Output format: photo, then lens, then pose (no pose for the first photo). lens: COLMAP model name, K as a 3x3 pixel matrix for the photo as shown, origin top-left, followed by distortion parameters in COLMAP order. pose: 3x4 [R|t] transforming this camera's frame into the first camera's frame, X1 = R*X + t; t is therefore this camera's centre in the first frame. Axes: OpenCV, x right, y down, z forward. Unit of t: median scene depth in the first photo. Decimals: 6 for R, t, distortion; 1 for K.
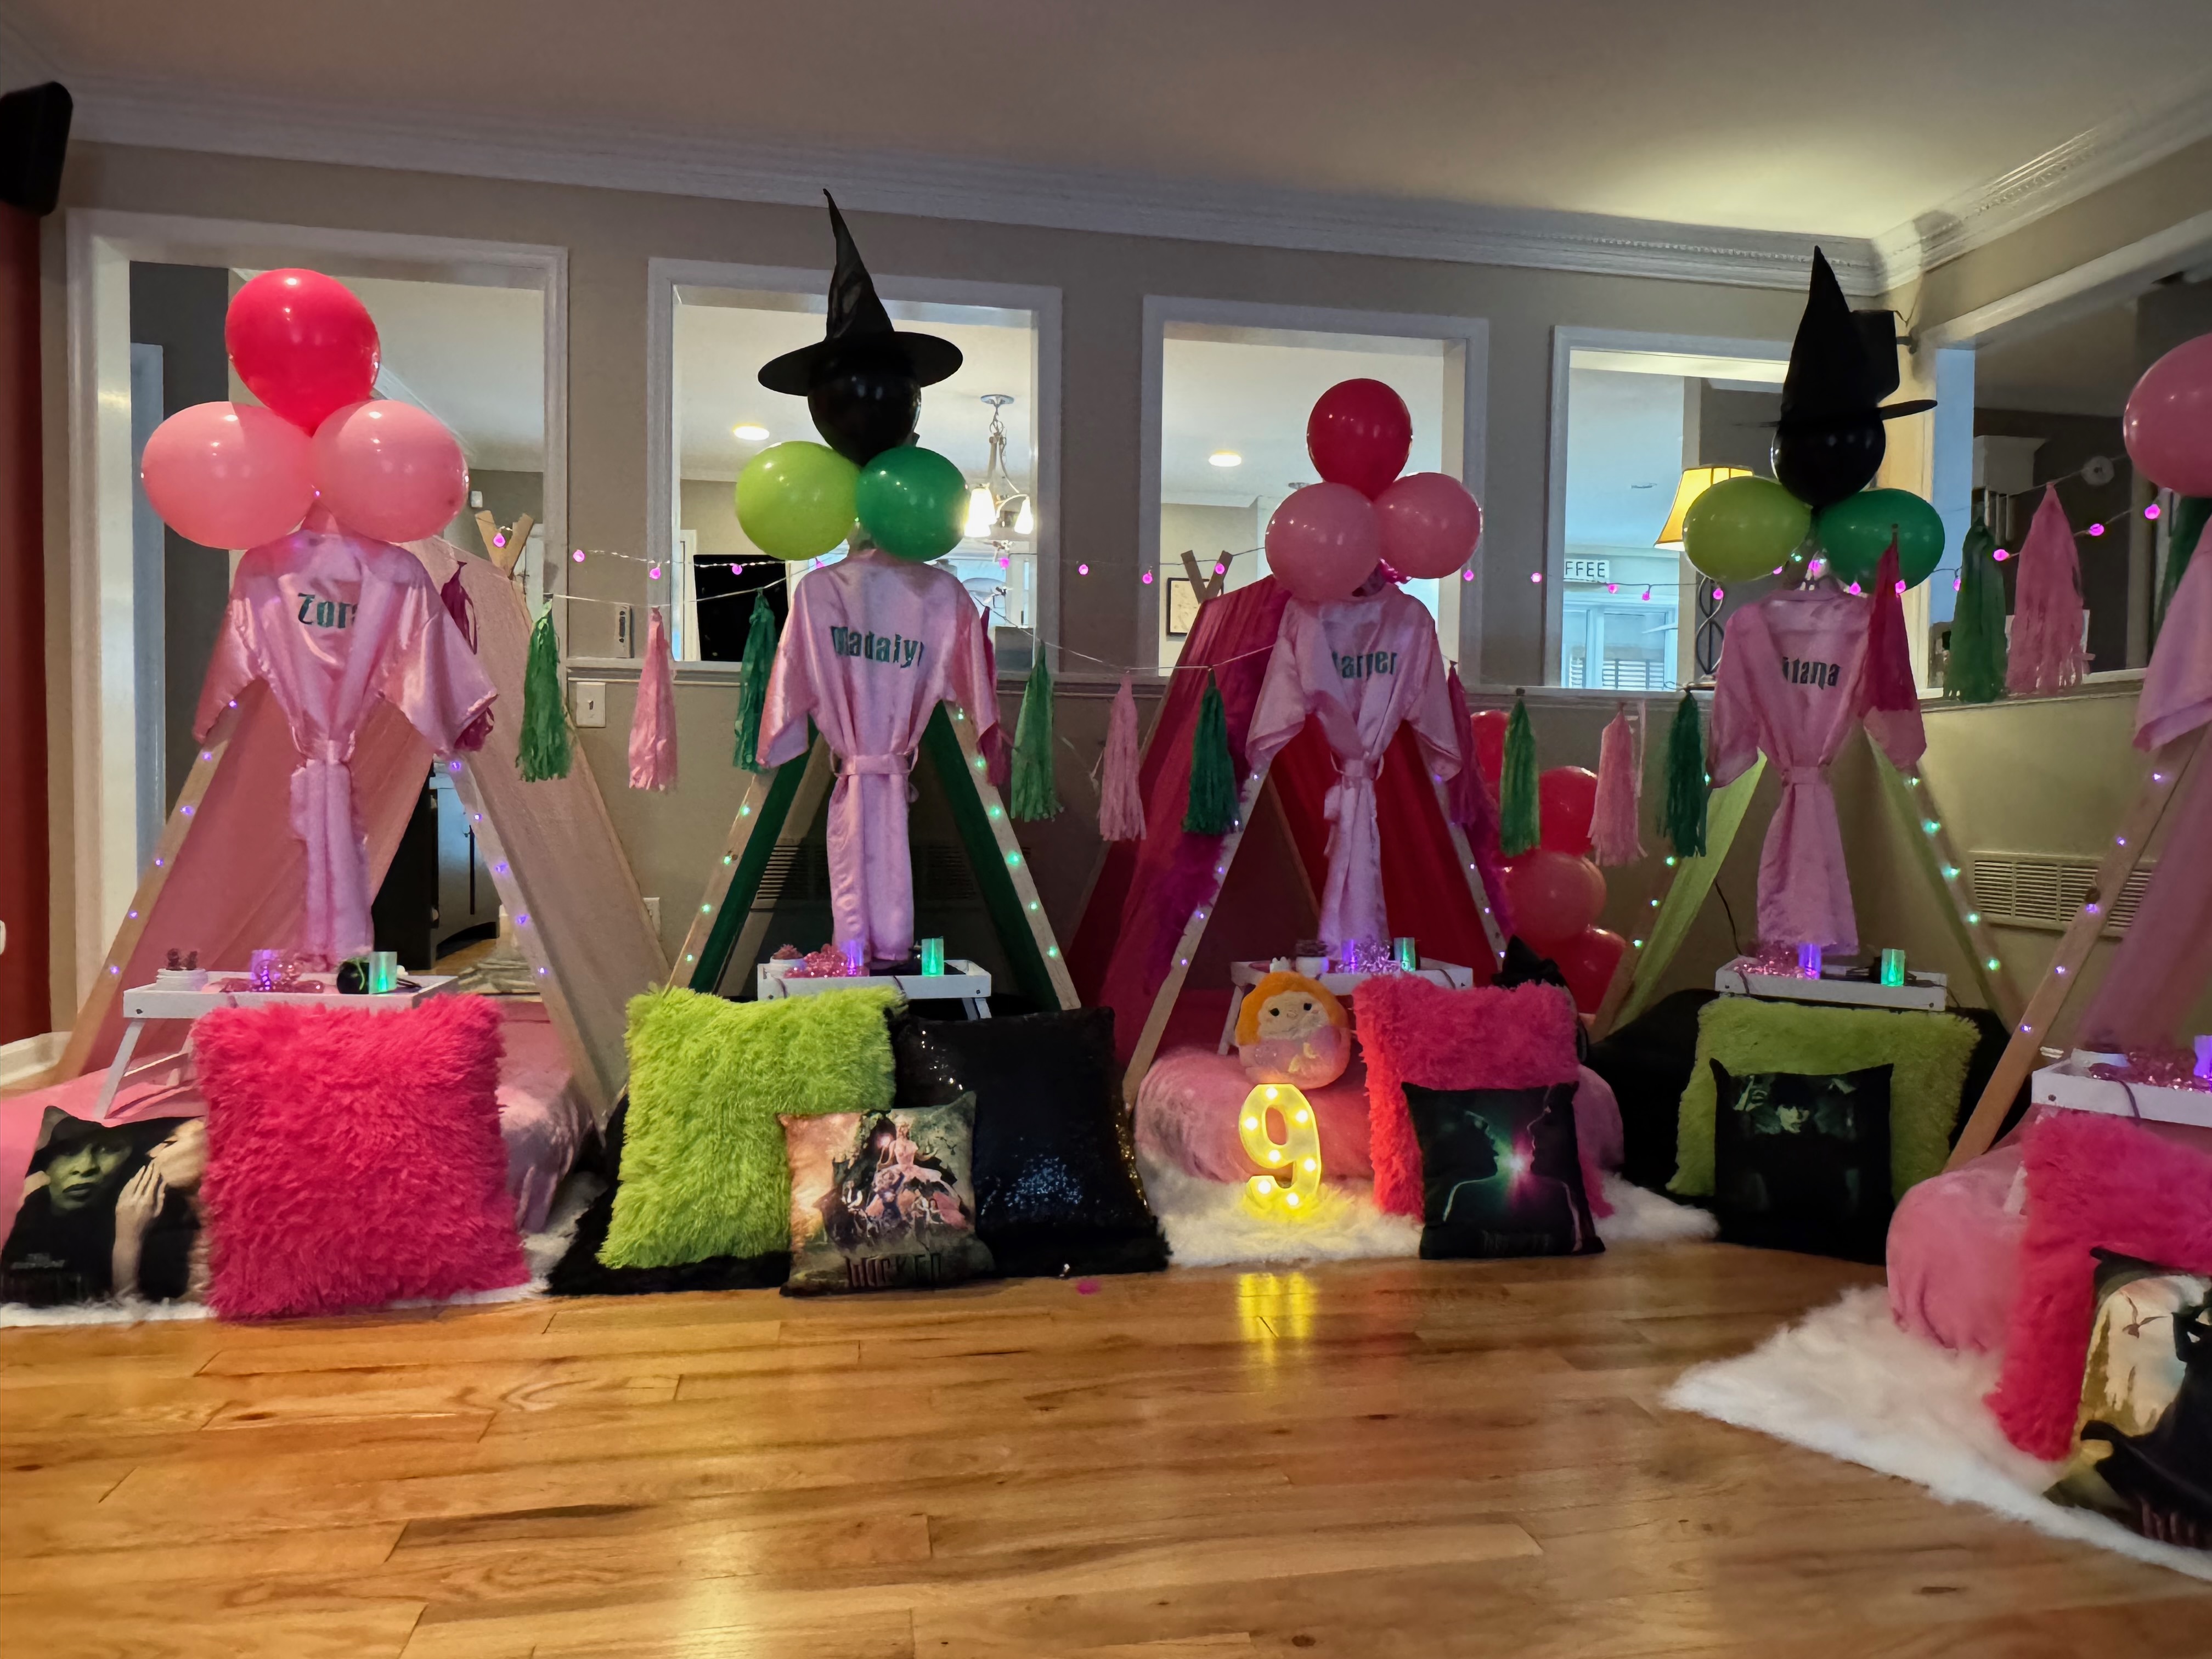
lens RADIAL K [[1474.9, 0, 1127.5], [0, 1474.9, 836.3], [0, 0, 1]] dist [-0.005937, 0.002945]
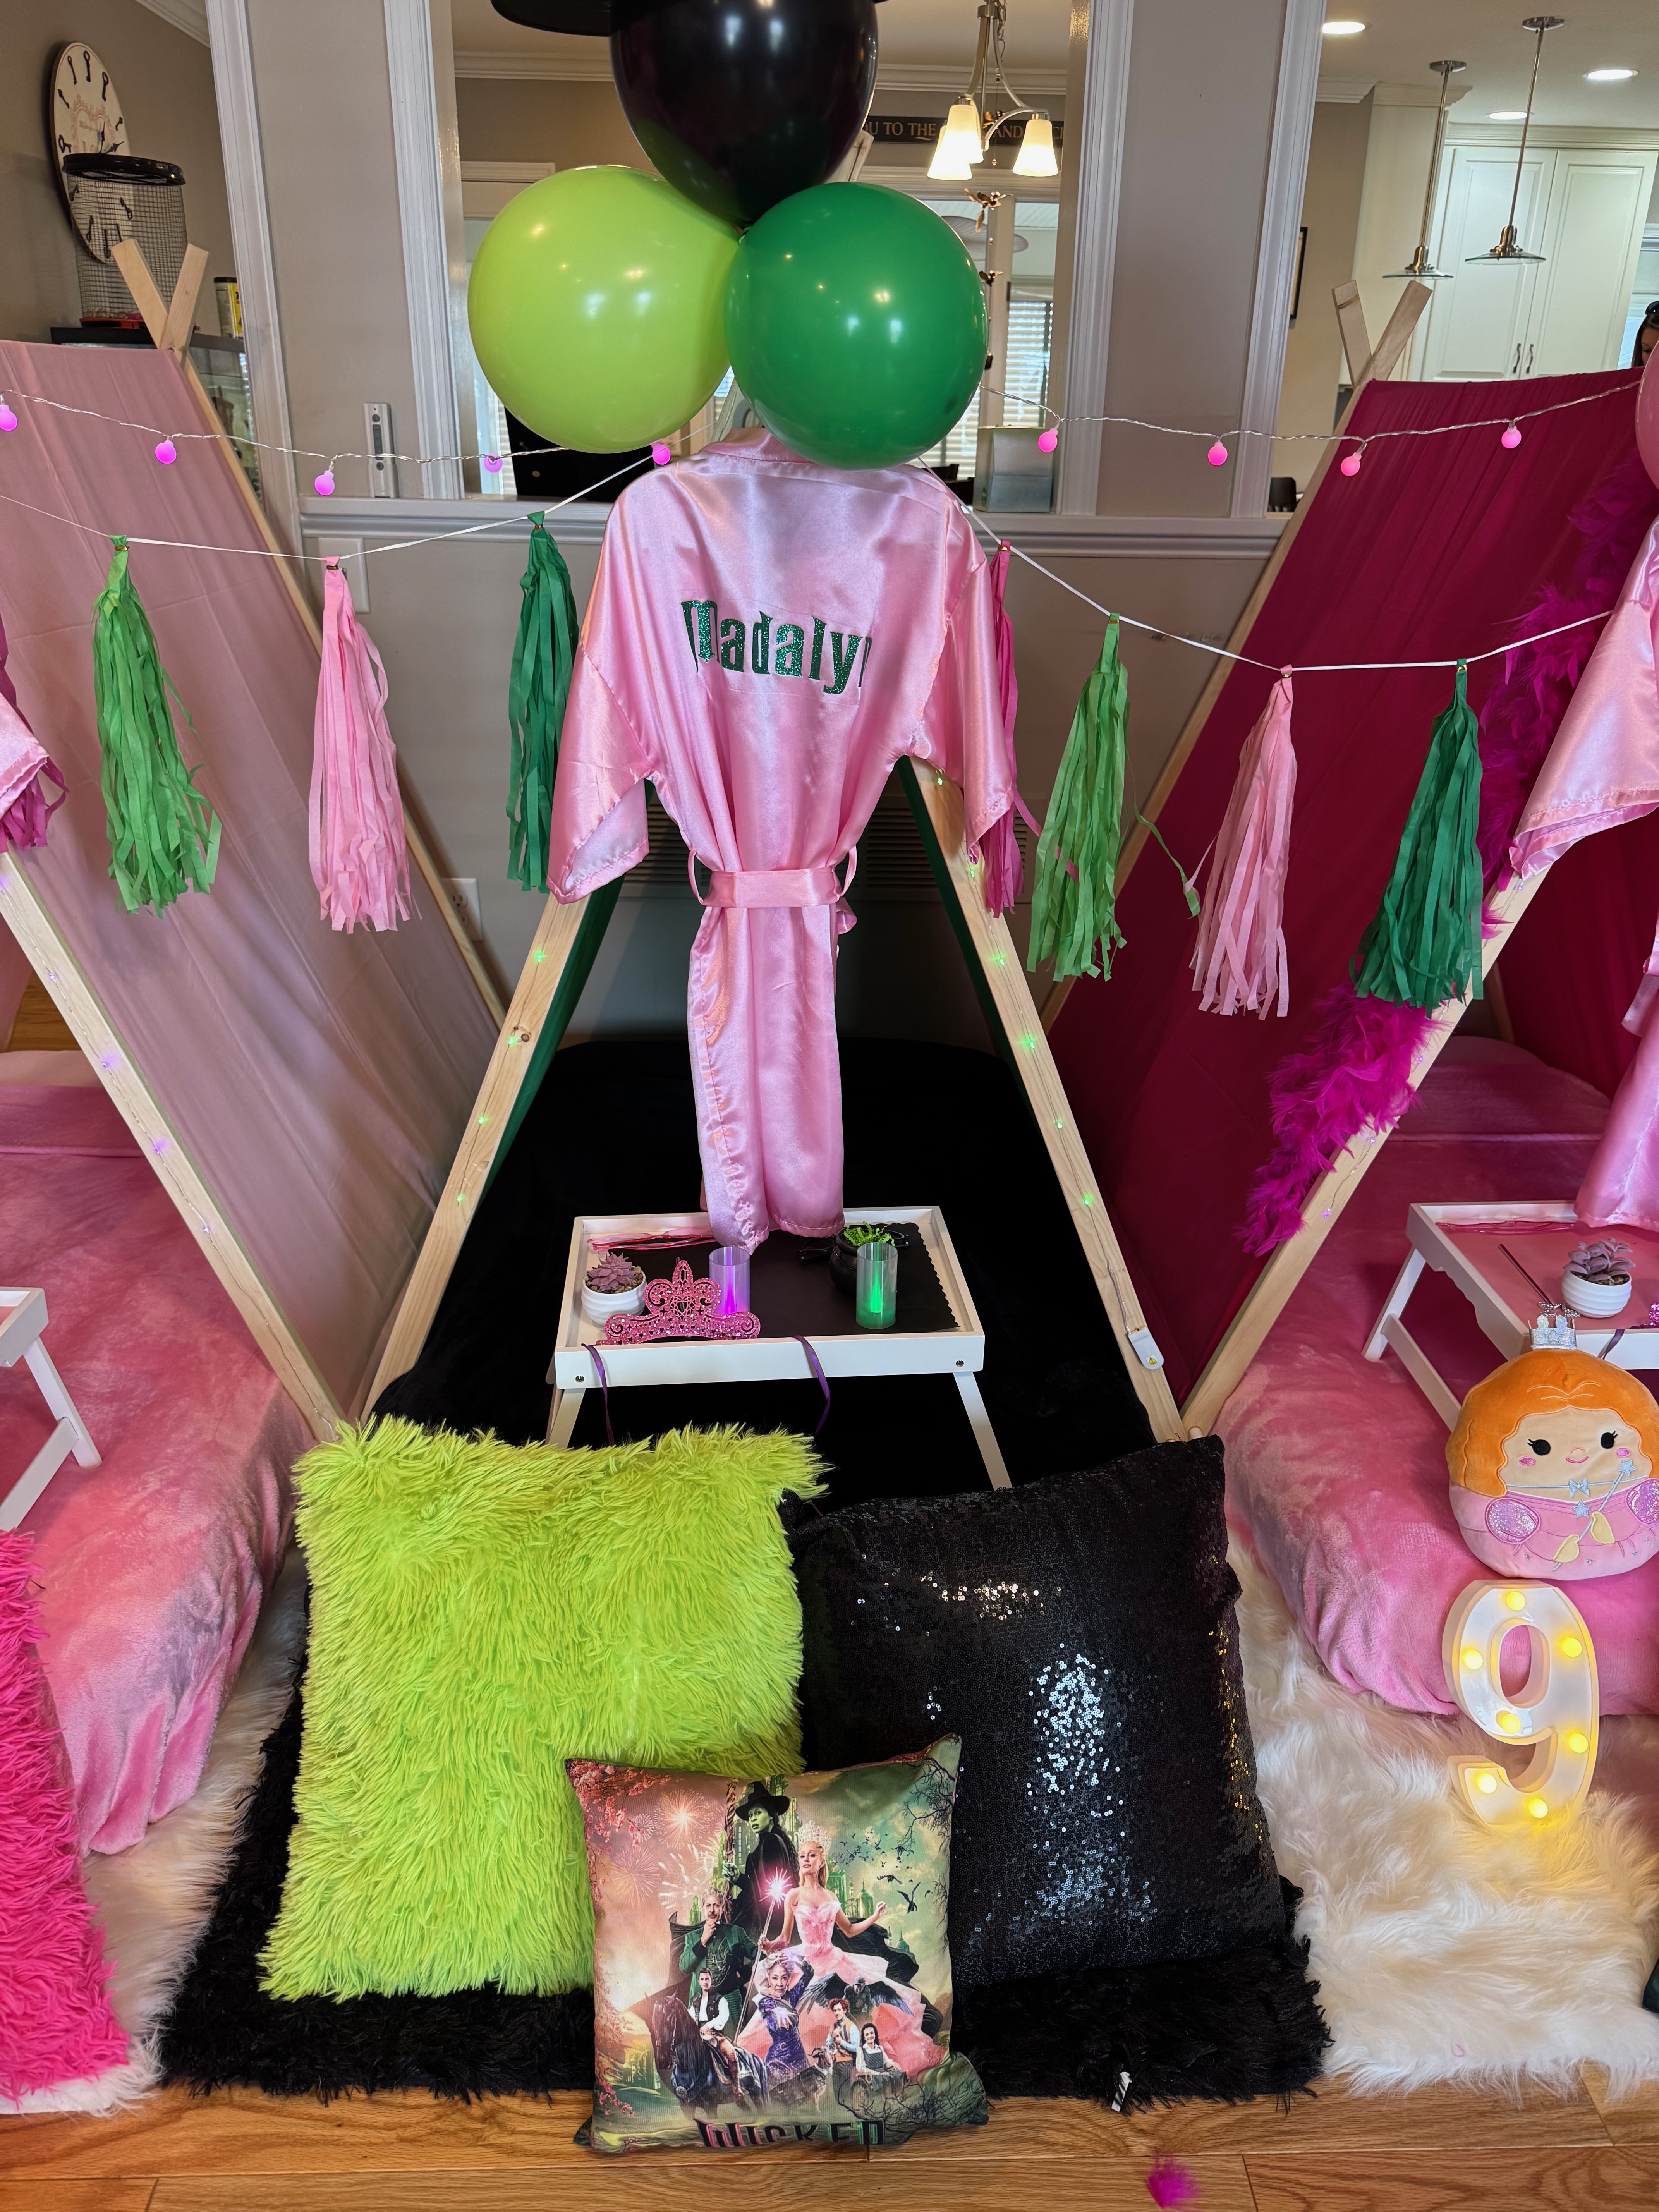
lens RADIAL K [[1552.4, 0, 833.5], [0, 1552.4, 1100.3], [0, 0, 1]] dist [0.048290, -0.062686]
pose [[0.987716, 0.066014, -0.141628, -0.077339], [-0.010364, 0.932056, 0.362166, -0.197863], [0.155913, -0.356249, 0.921291, 0.535879]]
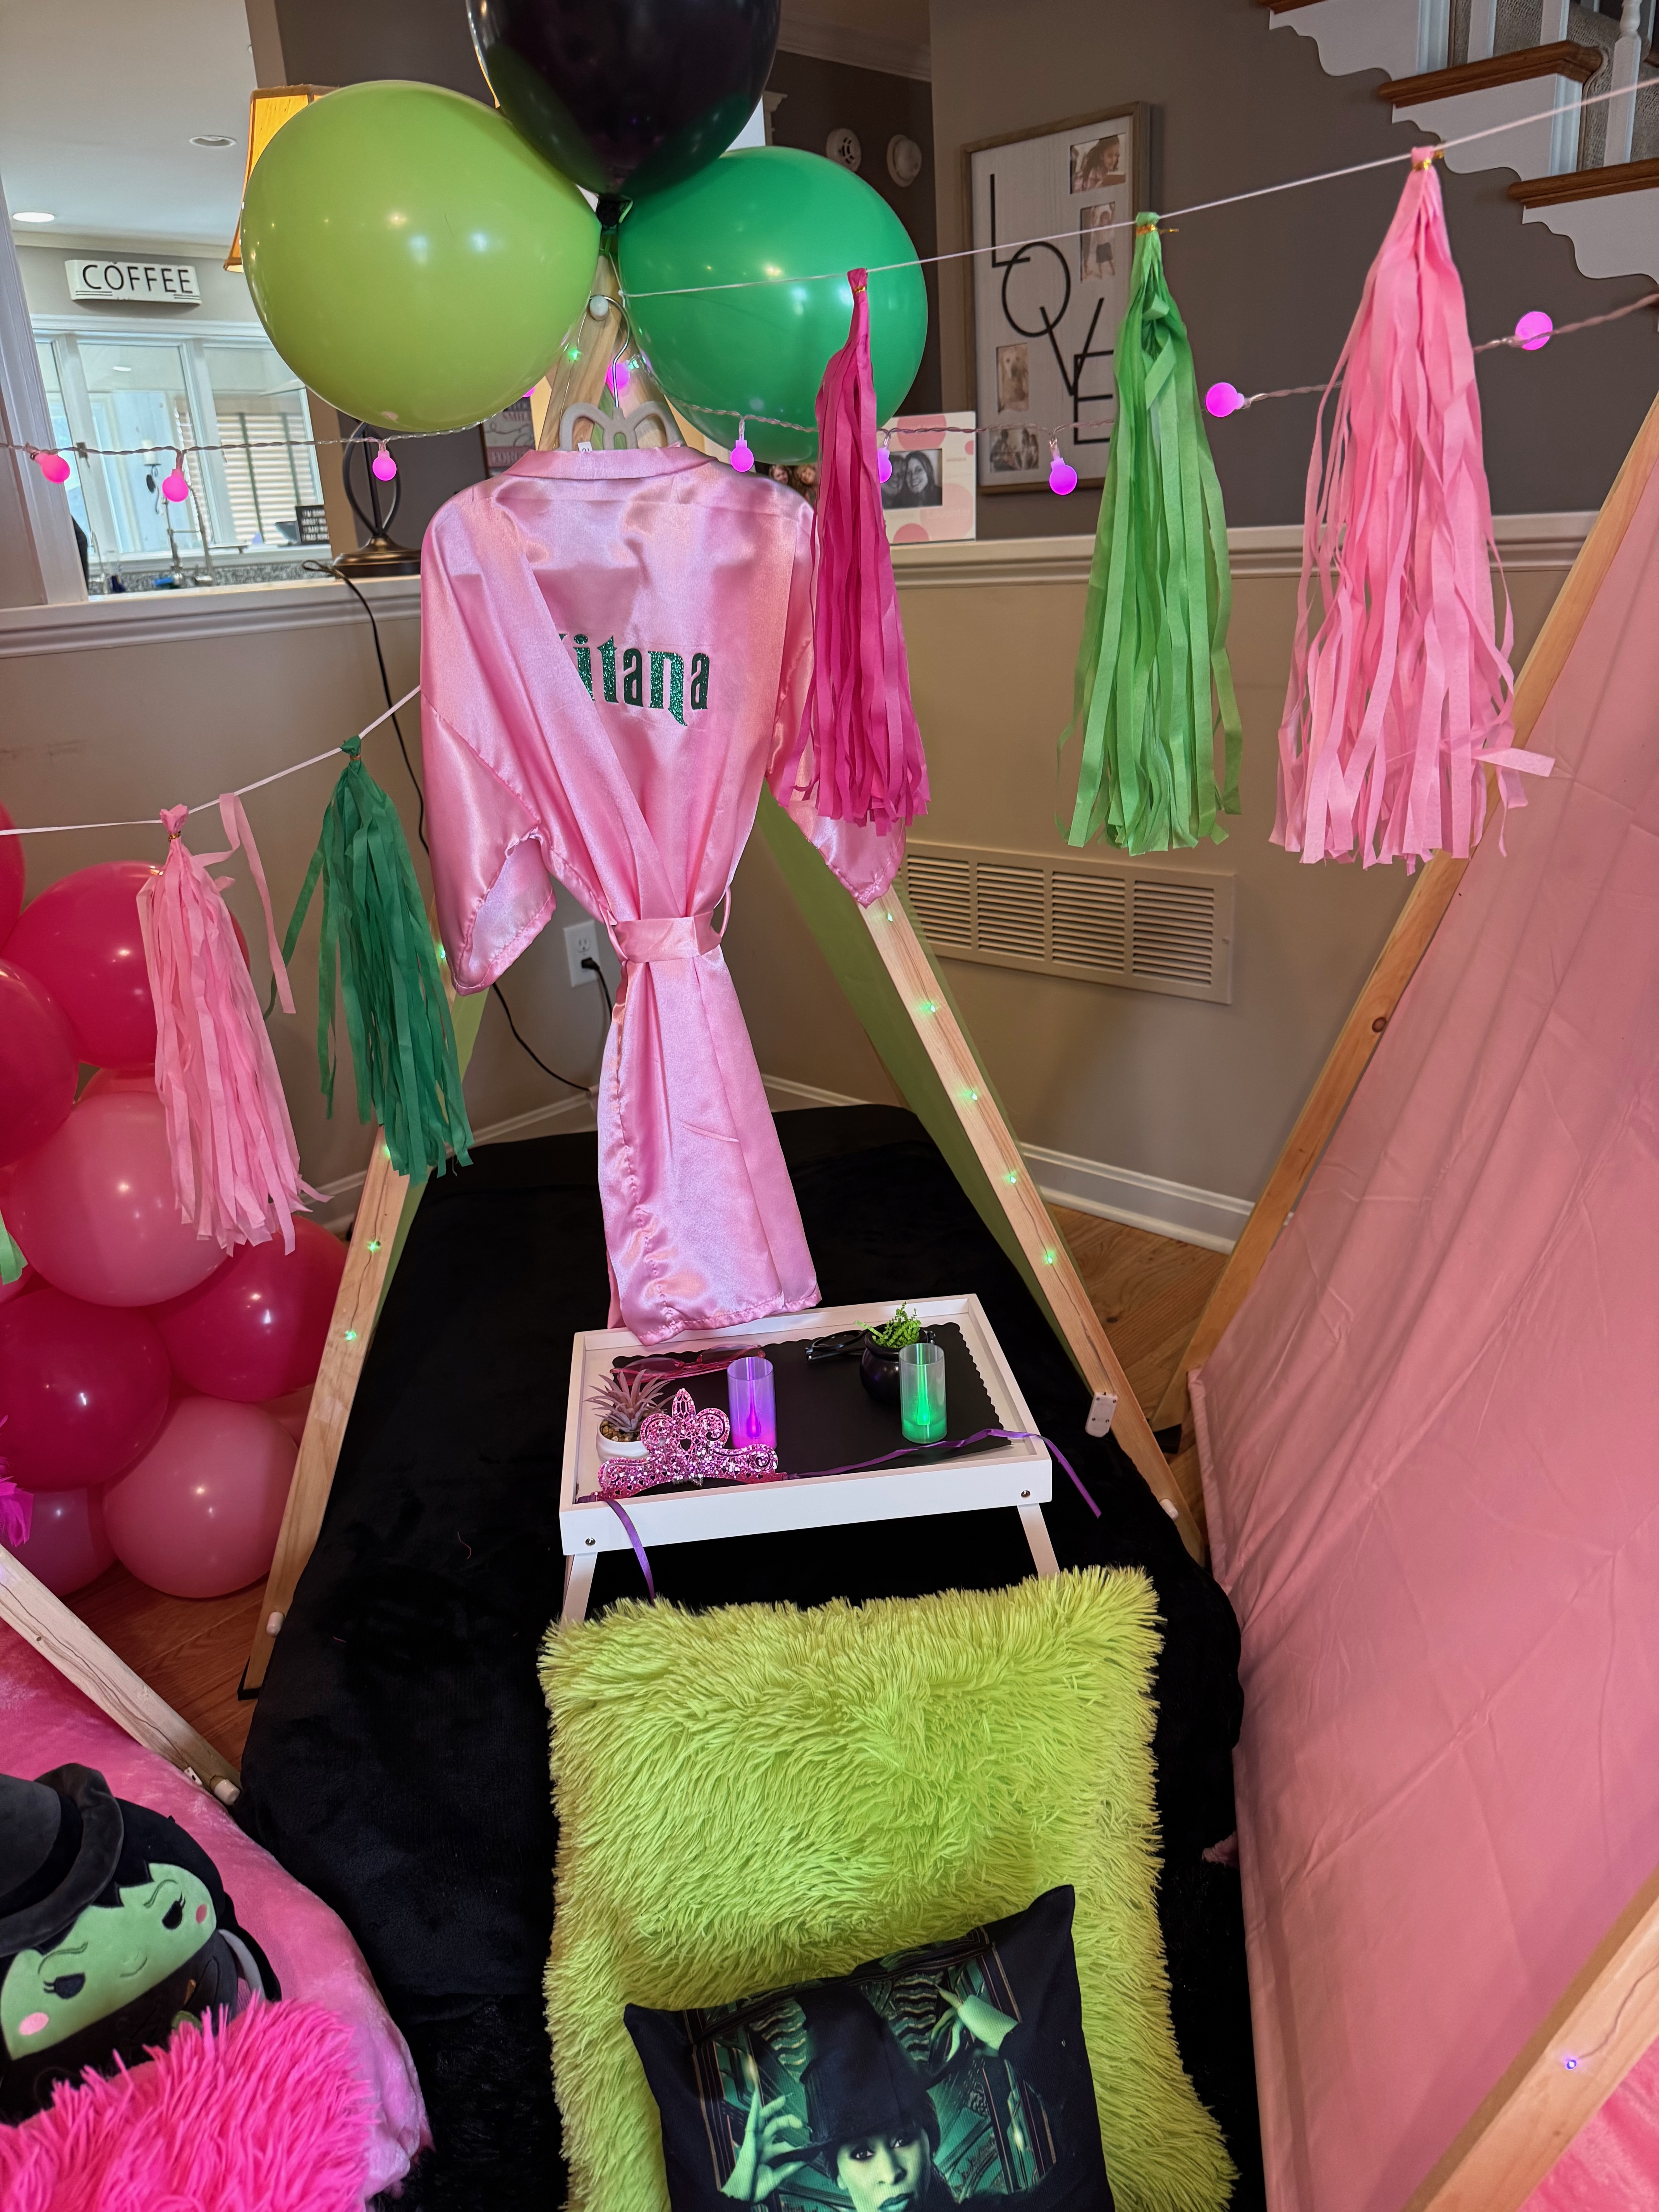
lens RADIAL K [[1552.4, 0, 826.6], [0, 1552.4, 1107.4], [0, 0, 1]] dist [0.048290, -0.062686]
pose [[0.803006, -0.265375, 0.533626, 0.309525], [0.086616, 0.937850, 0.336058, -0.173629], [-0.589642, -0.223636, 0.776086, 0.773867]]
